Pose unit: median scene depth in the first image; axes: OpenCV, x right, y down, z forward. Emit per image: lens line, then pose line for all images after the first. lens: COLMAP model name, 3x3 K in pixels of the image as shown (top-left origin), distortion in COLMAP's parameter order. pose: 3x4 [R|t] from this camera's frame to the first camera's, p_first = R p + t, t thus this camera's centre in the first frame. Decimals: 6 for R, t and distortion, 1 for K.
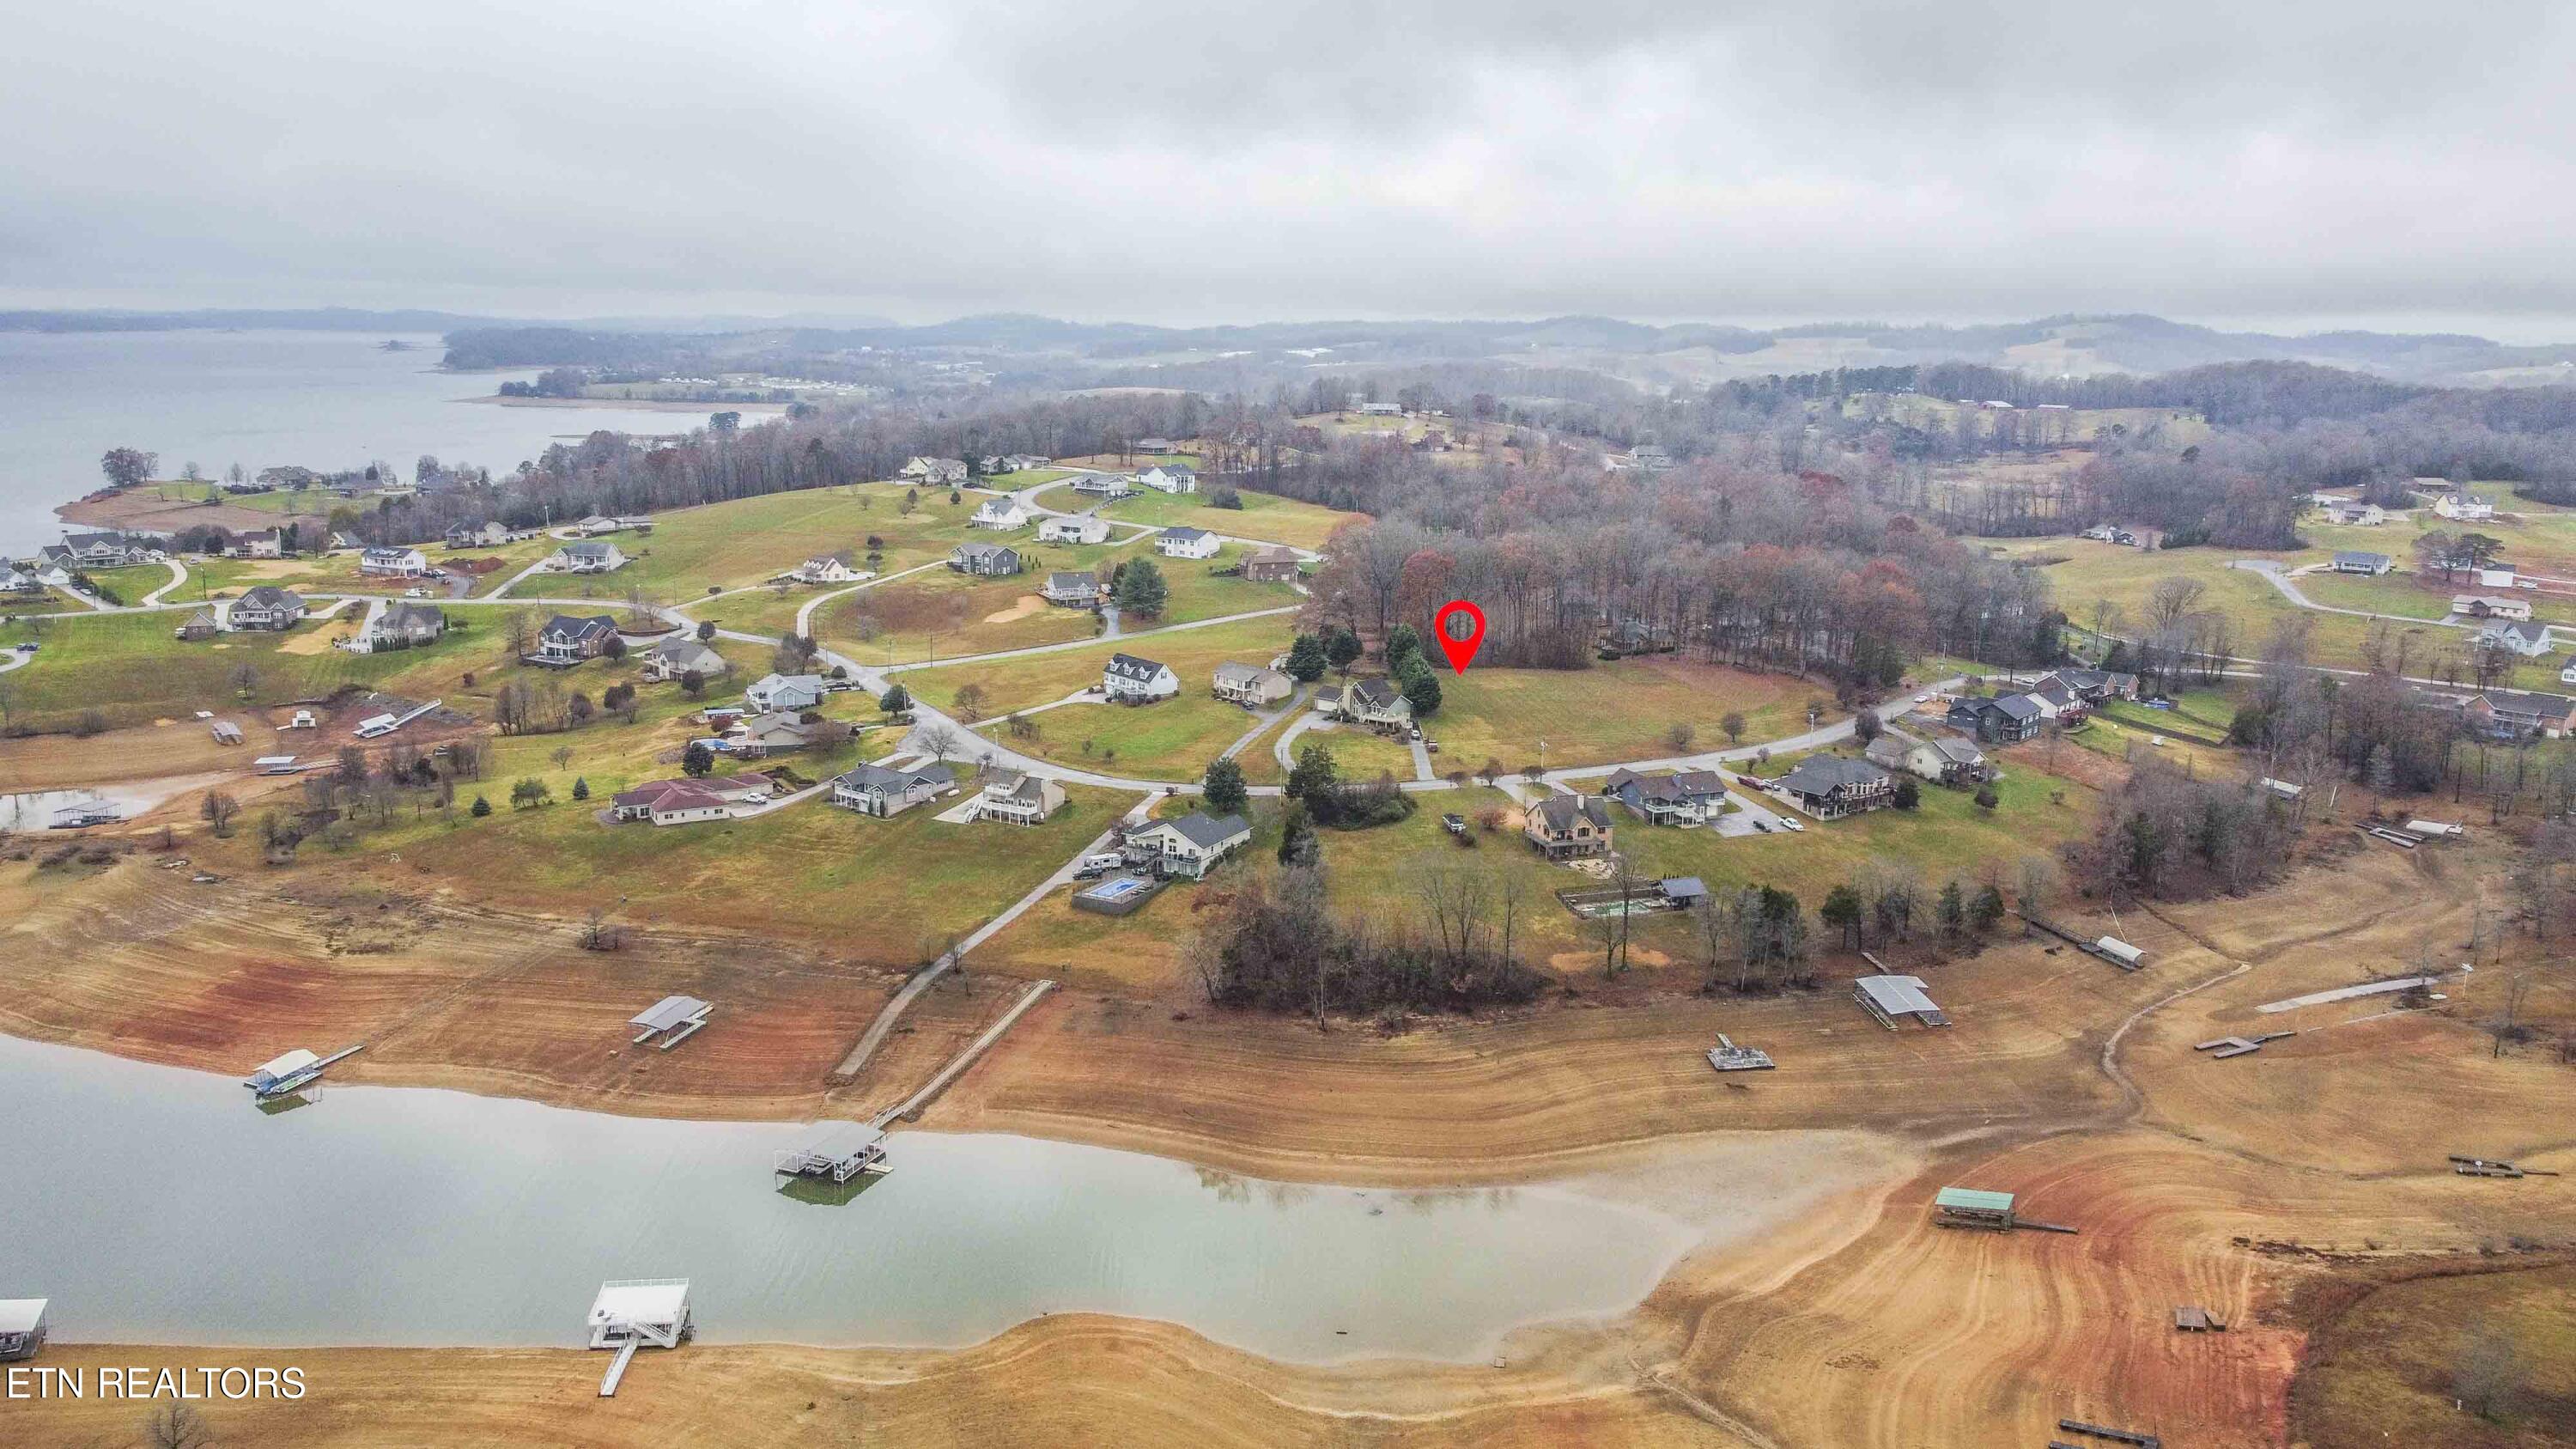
lens RADIAL K [[1956.3, 0, 1283.8], [0, 1956.3, 726.8], [0, 0, 1]] dist [0.005450, -0.005653]
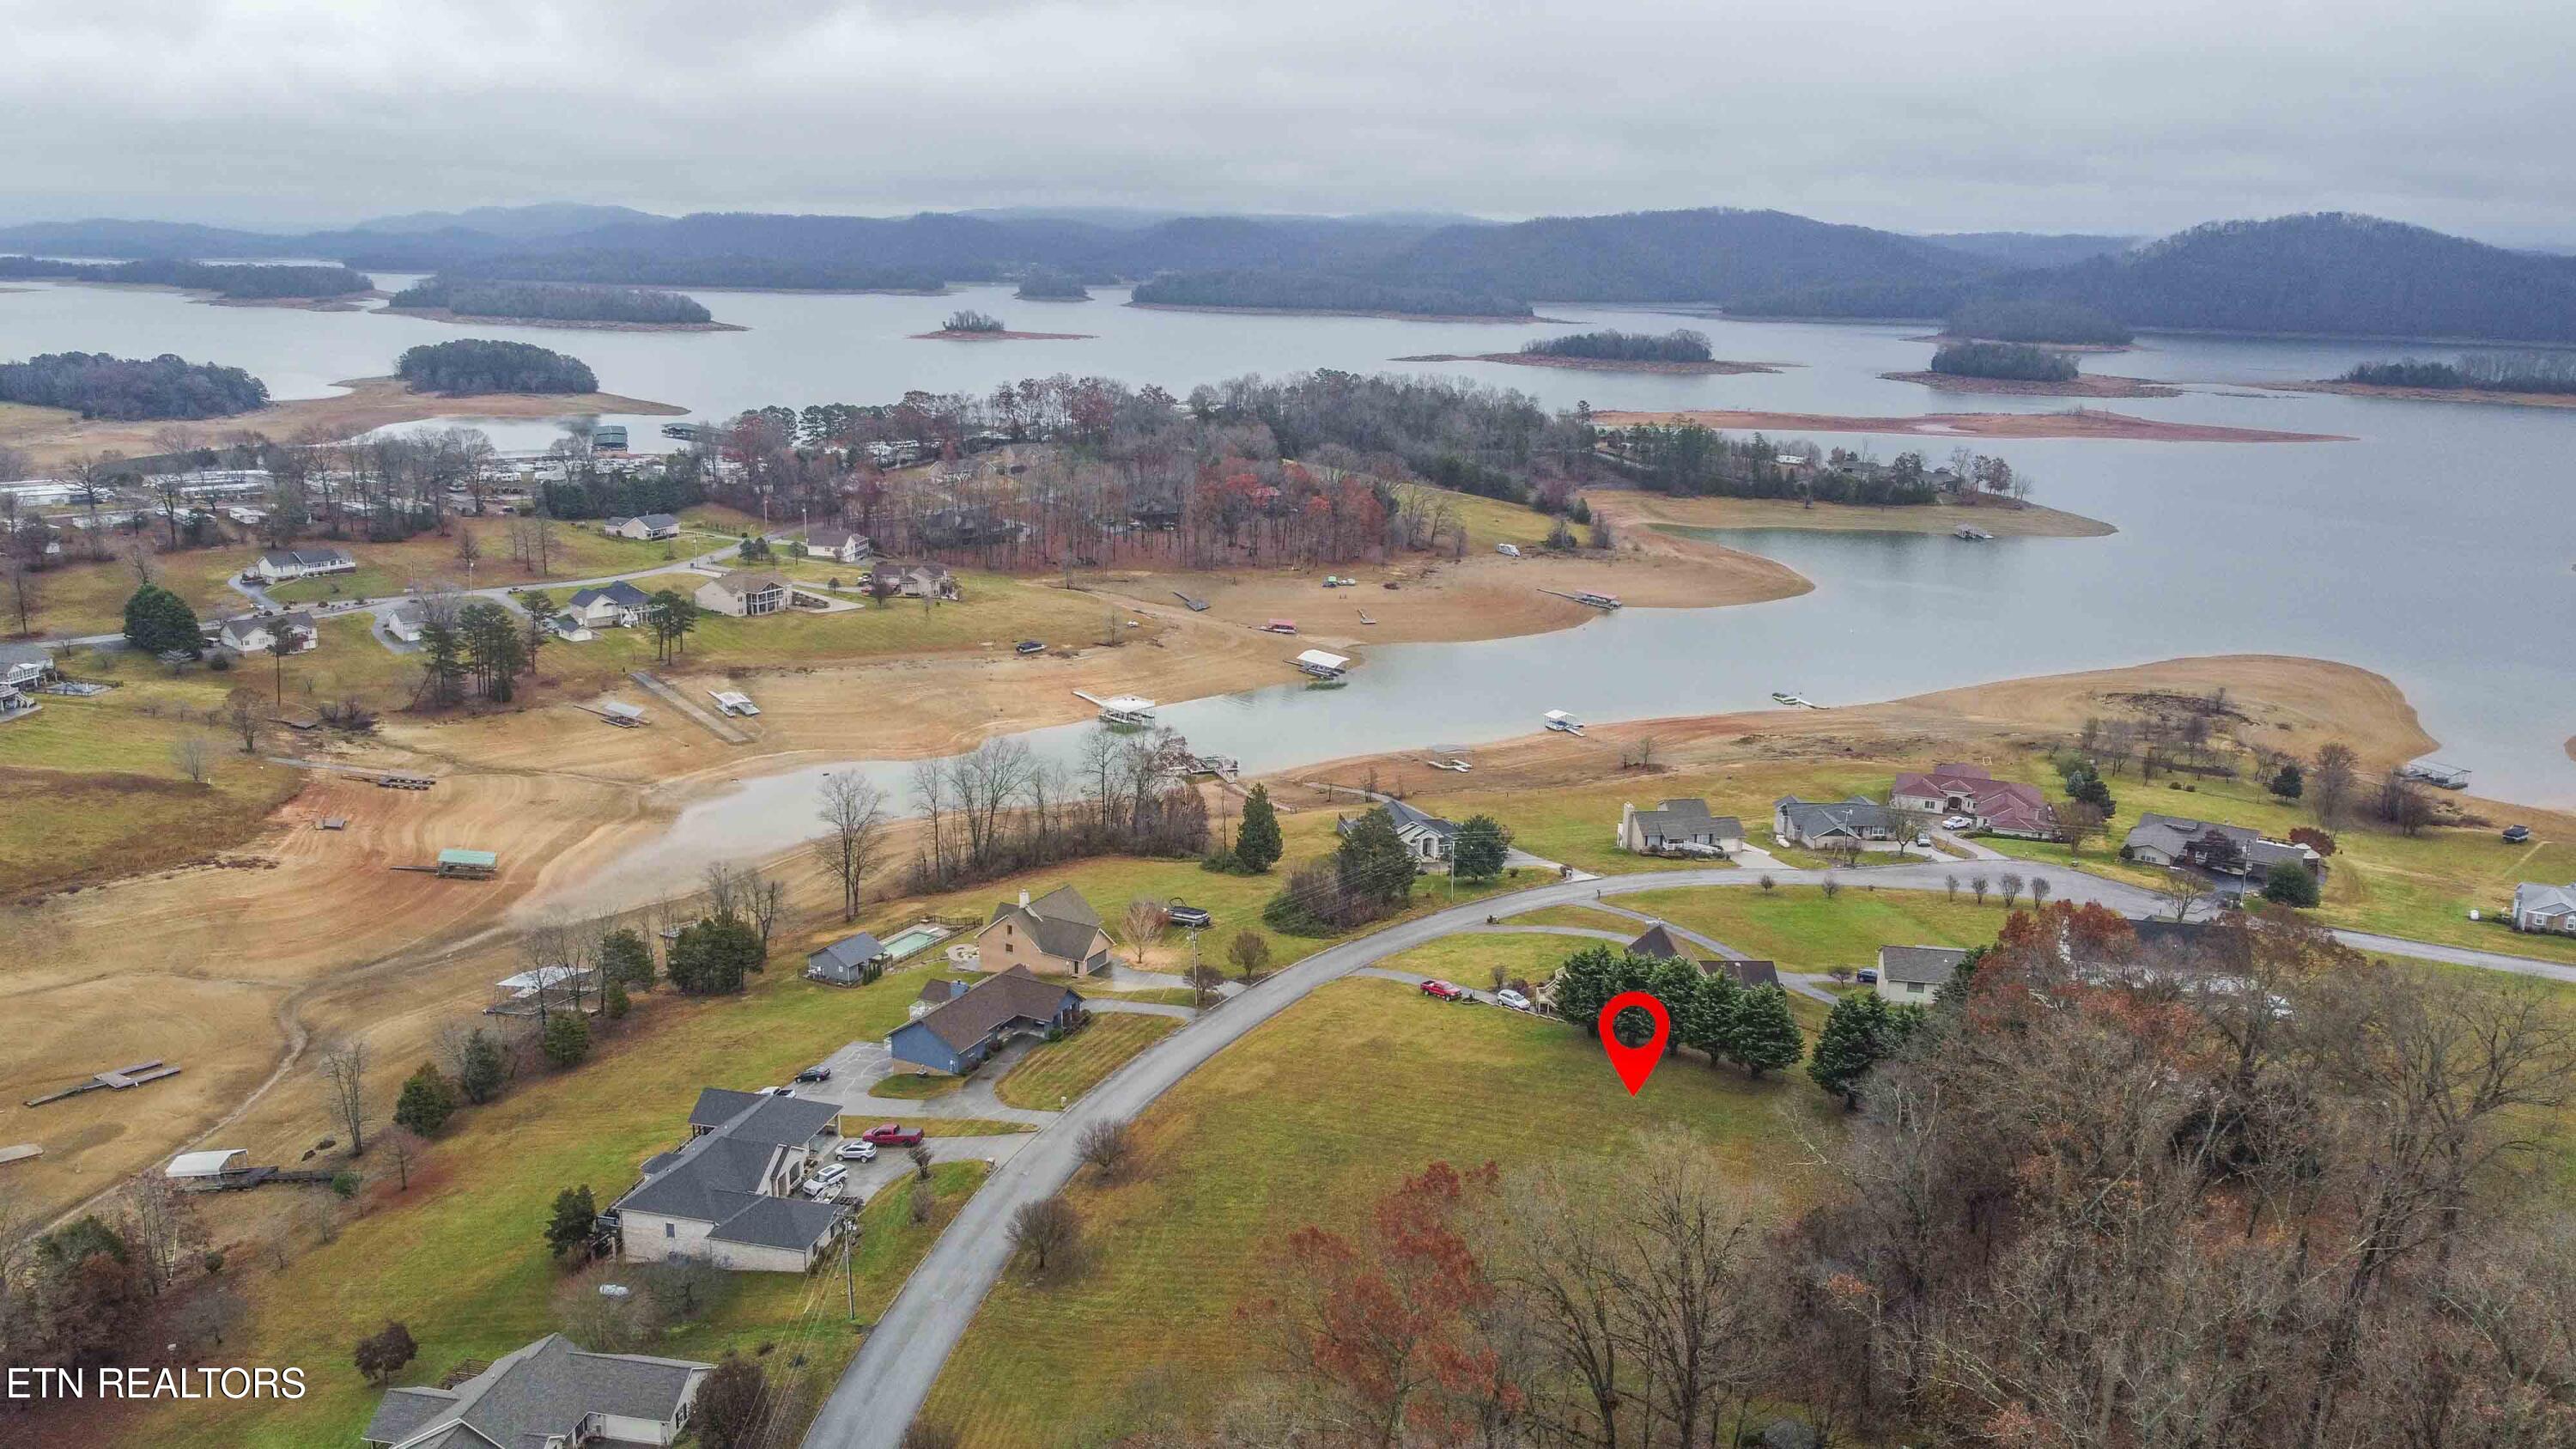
lens RADIAL K [[1956.3, 0, 1272.3], [0, 1956.3, 712.2], [0, 0, 1]] dist [0.005450, -0.005653]
pose [[-0.772832, 0.123380, -0.622502, 0.245998], [-0.154942, 0.914548, 0.373624, -0.143415], [0.615406, 0.385200, -0.687675, 0.730066]]
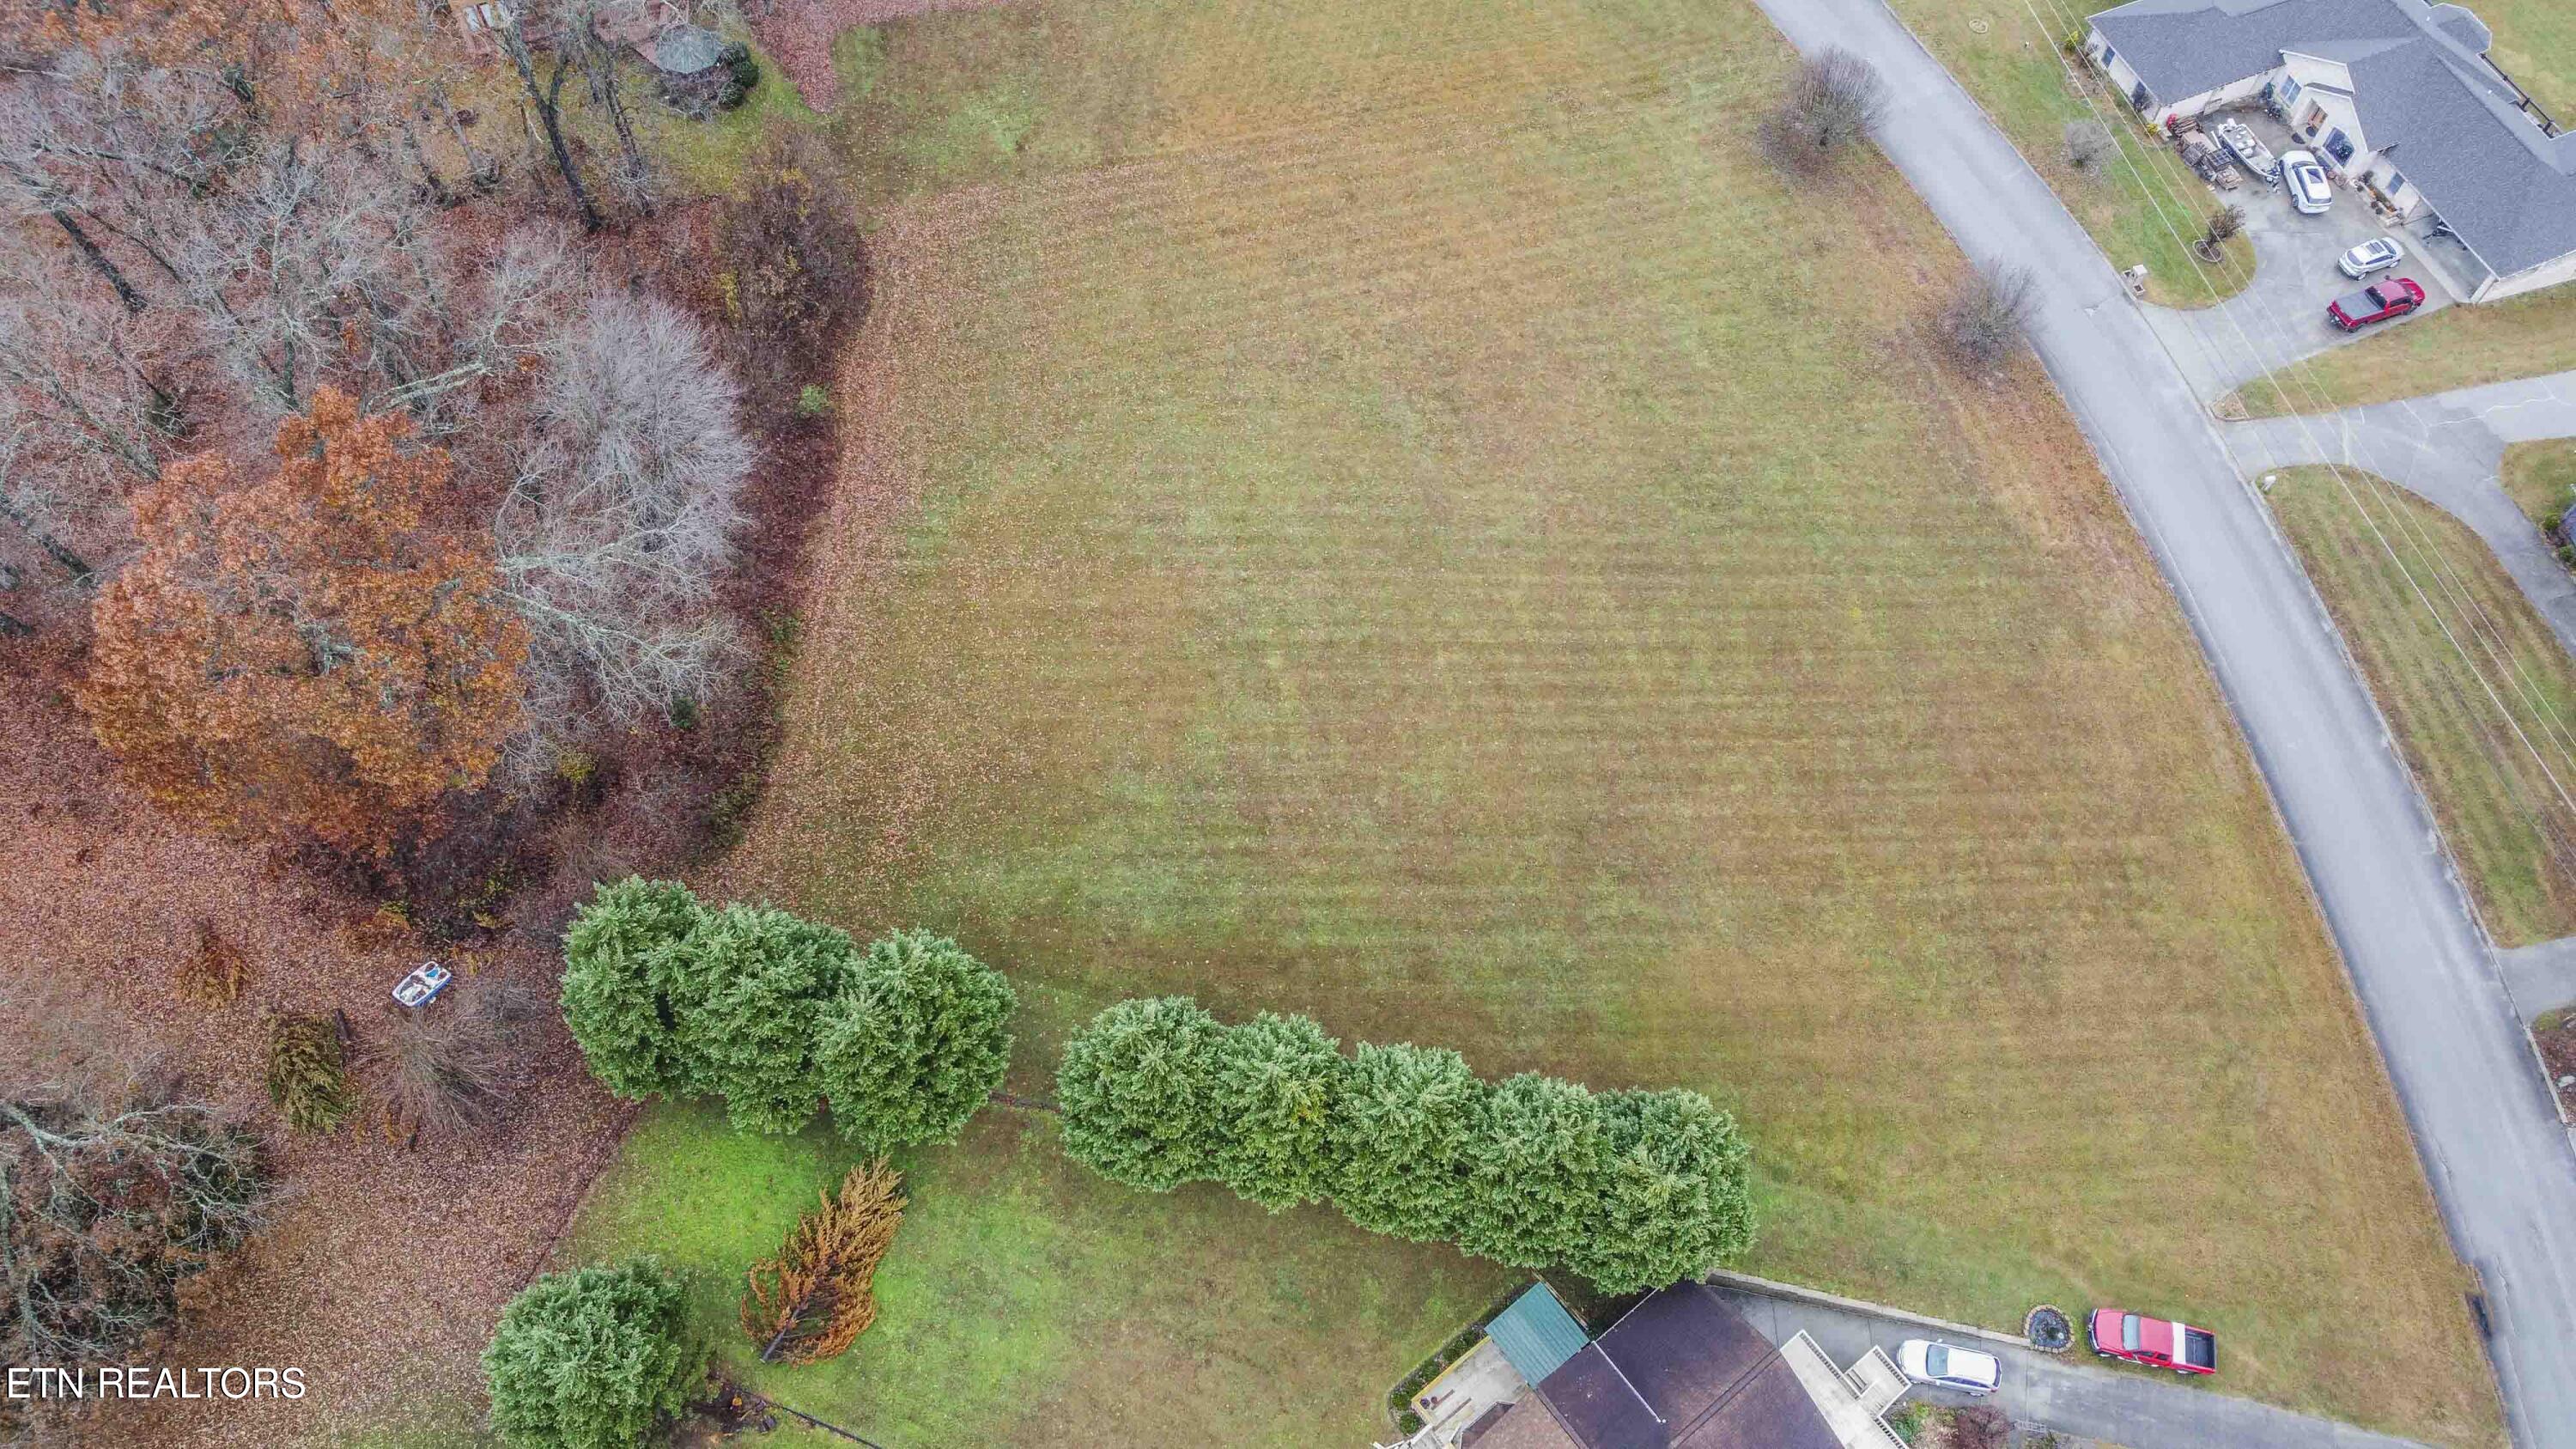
lens RADIAL K [[1956.3, 0, 1287.2], [0, 1956.3, 720.6], [0, 0, 1]] dist [0.005450, -0.005653]
pose [[0.236002, -0.863767, 0.445208, 0.011233], [0.207414, 0.492367, 0.845313, -0.117034], [-0.949359, -0.107153, 0.295357, 0.571858]]
